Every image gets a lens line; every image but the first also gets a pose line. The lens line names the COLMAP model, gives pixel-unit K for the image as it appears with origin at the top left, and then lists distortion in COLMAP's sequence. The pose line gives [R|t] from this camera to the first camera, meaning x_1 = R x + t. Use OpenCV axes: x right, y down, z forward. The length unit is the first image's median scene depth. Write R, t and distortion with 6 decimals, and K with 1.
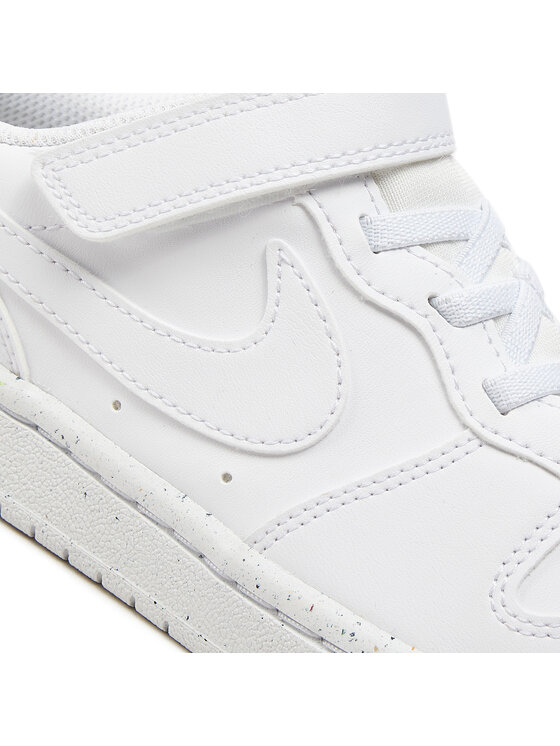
lens RADIAL K [[1935.4, 0, 280.0], [0, 1935.4, 373.0], [0, 0, 1]] dist [-0.516472, 0.082848]
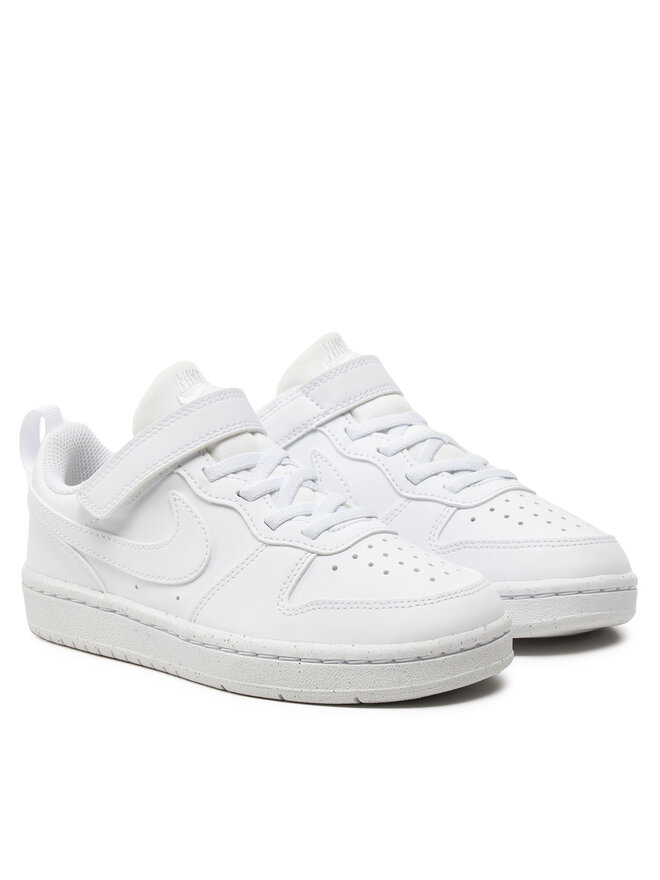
lens RADIAL K [[2629.3, 0, 330.0], [0, 2629.3, 440.0], [0, 0, 1]] dist [-0.041632, -0.034281]
pose [[0.905433, -0.324909, -0.273176, 1.027073], [0.259525, 0.932962, -0.249457, 0.691275], [0.335914, 0.154971, 0.929057, -1.805392]]
